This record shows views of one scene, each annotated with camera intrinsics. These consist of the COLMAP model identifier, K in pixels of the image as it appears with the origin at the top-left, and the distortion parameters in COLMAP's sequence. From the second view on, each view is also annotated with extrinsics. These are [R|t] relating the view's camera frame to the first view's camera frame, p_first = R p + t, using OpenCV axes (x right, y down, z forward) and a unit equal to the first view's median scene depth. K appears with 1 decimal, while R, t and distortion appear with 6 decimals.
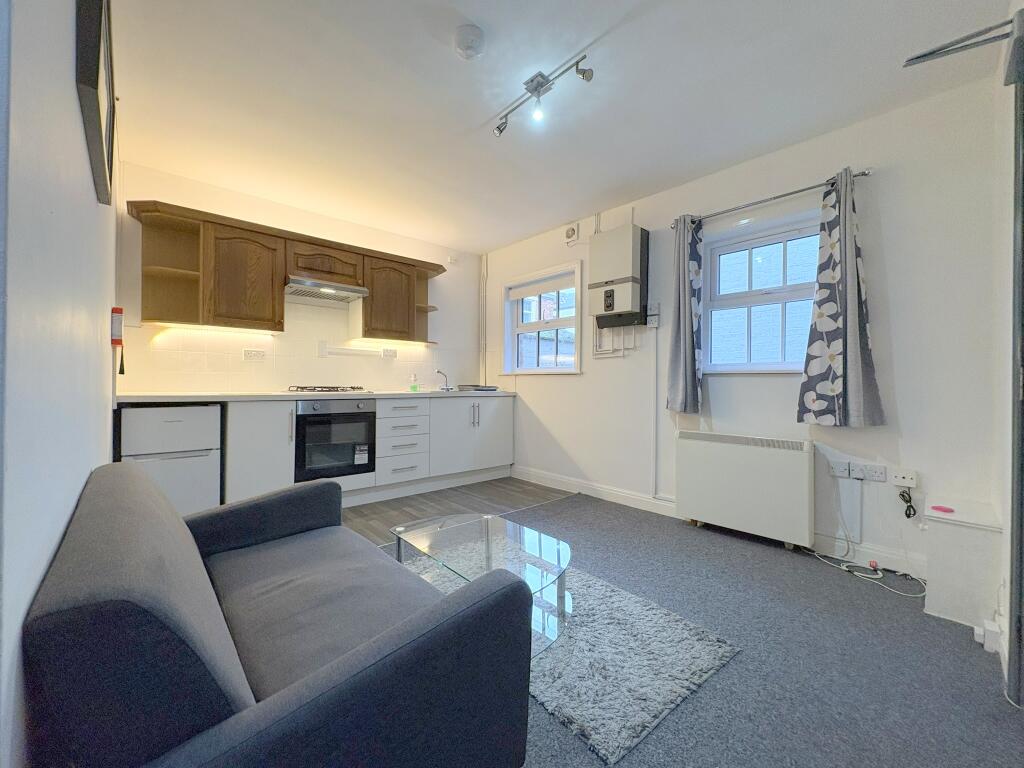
lens RADIAL K [[414.5, 0, 507.6], [0, 414.5, 384.0], [0, 0, 1]] dist [0.000558, 0.000122]
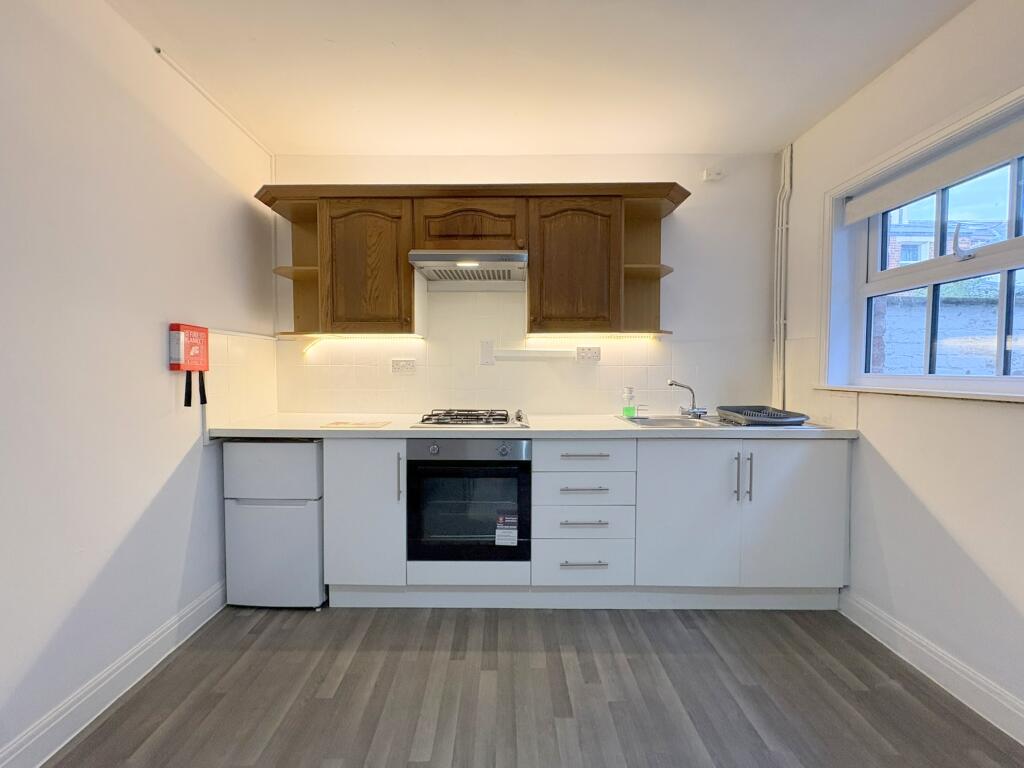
lens RADIAL K [[414.5, 0, 507.6], [0, 414.5, 384.0], [0, 0, 1]] dist [0.000558, 0.000122]
pose [[0.749241, 0.018122, -0.662049, 0.041541], [0.005956, 0.999401, 0.034096, -0.061572], [0.662271, -0.029489, 0.748684, 0.552133]]
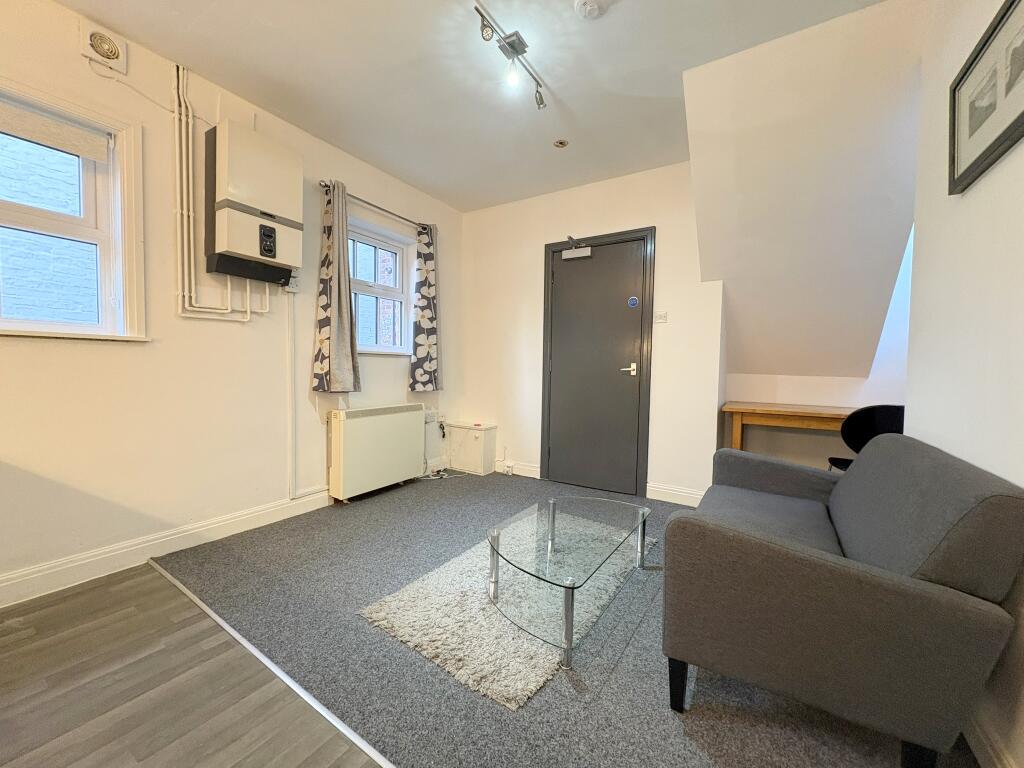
lens RADIAL K [[406.4, 0, 509.5], [0, 406.4, 384.8], [0, 0, 1]] dist [-0.001291, 0.000029]
pose [[-0.257932, -0.053093, 0.964703, -0.509790], [-0.011446, 0.998587, 0.051898, -0.002129], [-0.966095, 0.002344, -0.258175, 0.758253]]
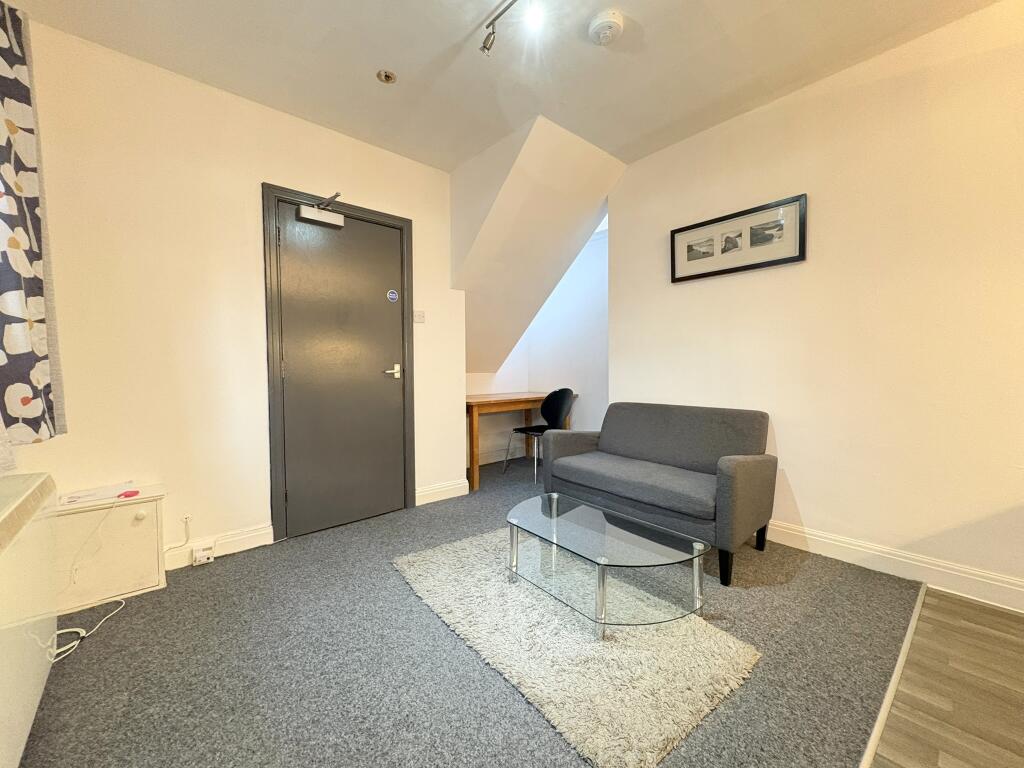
lens RADIAL K [[406.4, 0, 509.5], [0, 406.4, 384.8], [0, 0, 1]] dist [-0.001291, 0.000029]
pose [[-0.999720, 0.001609, 0.023617, 0.061563], [0.002688, 0.998951, 0.045722, -0.001960], [-0.023518, 0.045773, -0.998675, 1.076785]]
